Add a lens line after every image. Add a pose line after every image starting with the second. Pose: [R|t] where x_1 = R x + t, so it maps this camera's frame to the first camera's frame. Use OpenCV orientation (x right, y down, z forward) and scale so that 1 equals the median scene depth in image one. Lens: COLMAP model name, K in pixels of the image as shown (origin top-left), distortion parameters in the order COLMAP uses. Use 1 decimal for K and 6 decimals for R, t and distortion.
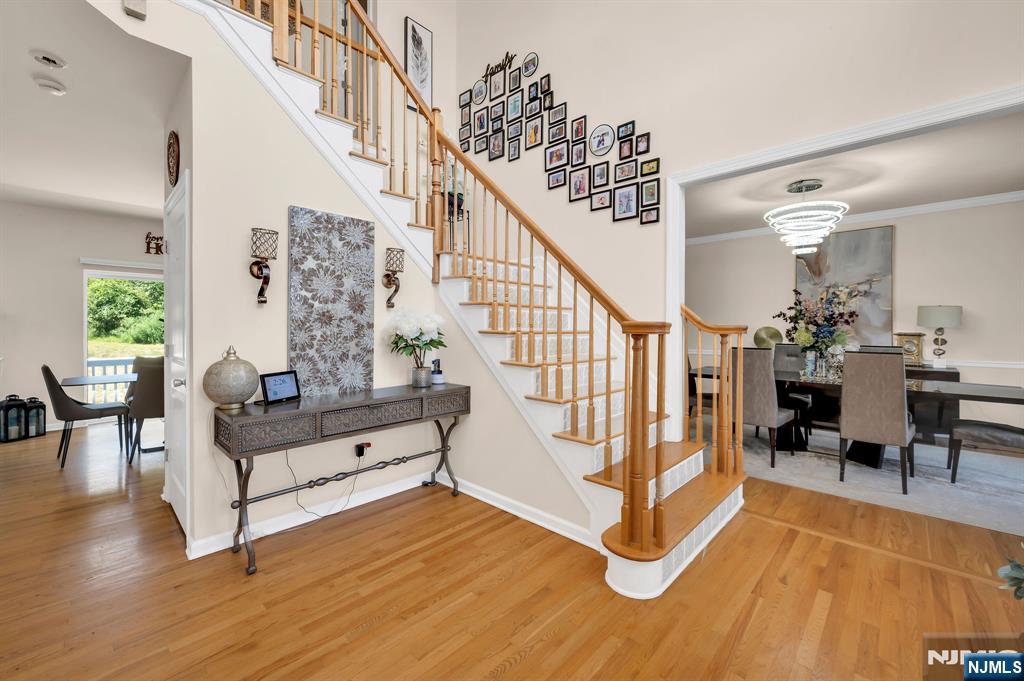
lens RADIAL K [[418.1, 0, 510.9], [0, 418.1, 335.7], [0, 0, 1]] dist [0.000612, 0.000088]
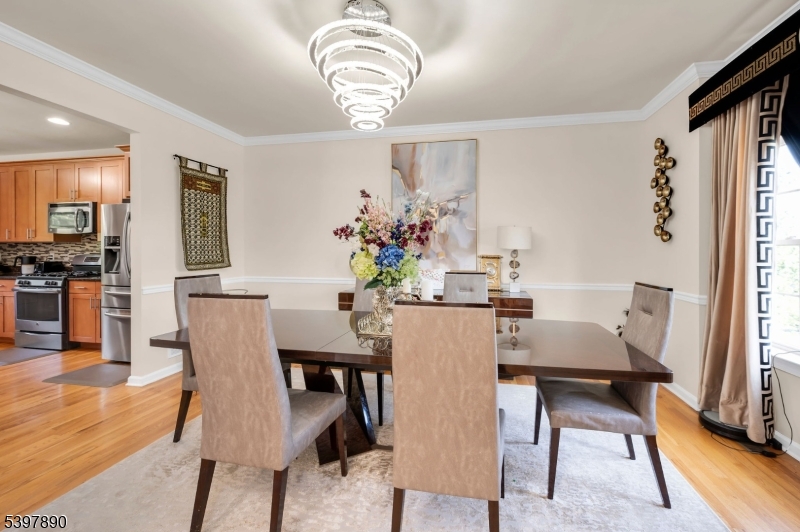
lens RADIAL K [[328.2, 0, 410.9], [0, 328.2, 263.5], [0, 0, 1]] dist [-0.000878, -0.000140]
pose [[0.857748, -0.020992, 0.513642, 0.484483], [0.009458, 0.999641, 0.025061, -0.008876], [-0.513984, -0.016638, 0.857638, 0.529211]]
